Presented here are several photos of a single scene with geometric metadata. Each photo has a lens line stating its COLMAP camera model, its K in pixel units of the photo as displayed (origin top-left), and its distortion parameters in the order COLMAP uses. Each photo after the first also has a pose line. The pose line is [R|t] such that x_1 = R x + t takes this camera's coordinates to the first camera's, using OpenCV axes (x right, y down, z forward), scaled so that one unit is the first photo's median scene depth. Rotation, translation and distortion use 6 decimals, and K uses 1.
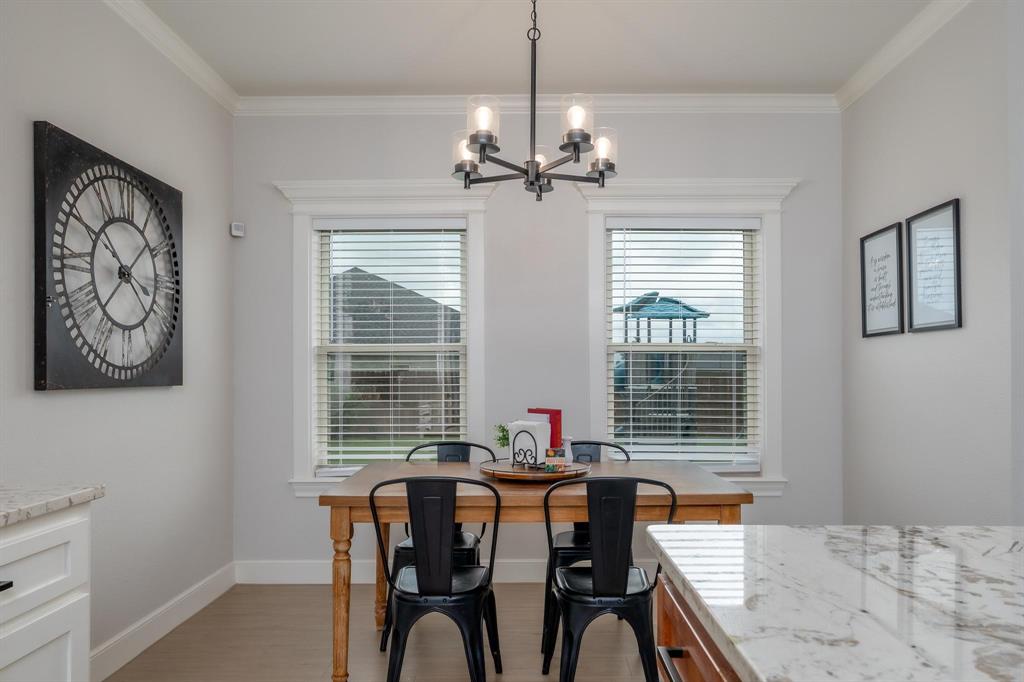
lens RADIAL K [[729.6, 0, 508.3], [0, 729.6, 342.0], [0, 0, 1]] dist [0.047820, 0.001774]
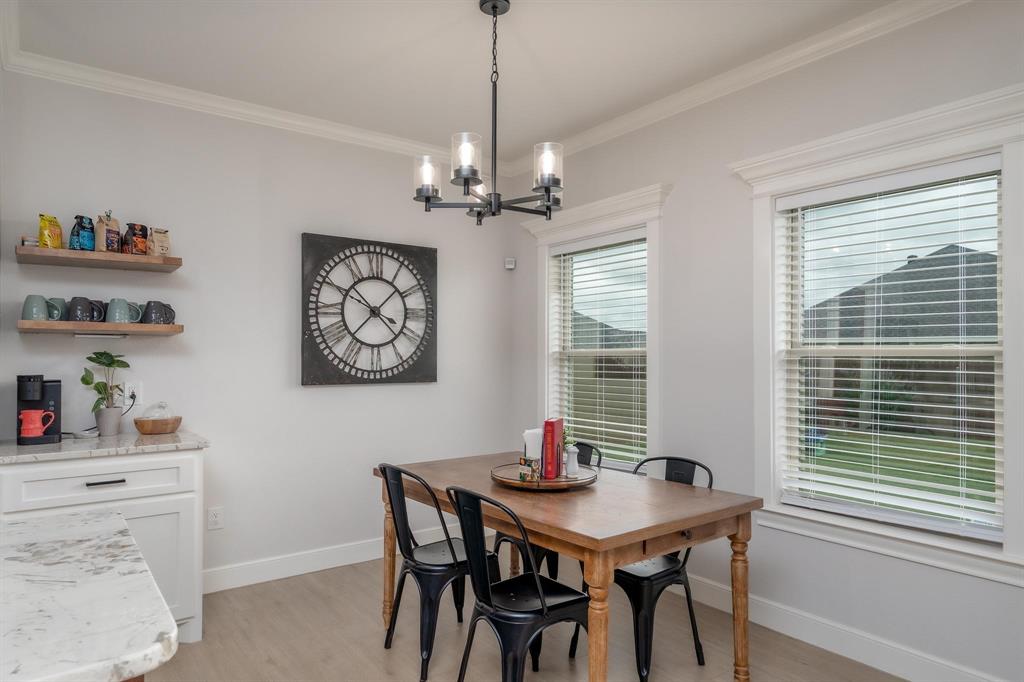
lens RADIAL K [[645.6, 0, 507.2], [0, 645.6, 344.0], [0, 0, 1]] dist [0.004641, 0.000613]
pose [[0.582250, -0.007087, -0.812979, 0.812017], [0.031986, 0.999387, 0.014196, -0.035399], [0.812380, -0.034270, 0.582120, 0.443734]]
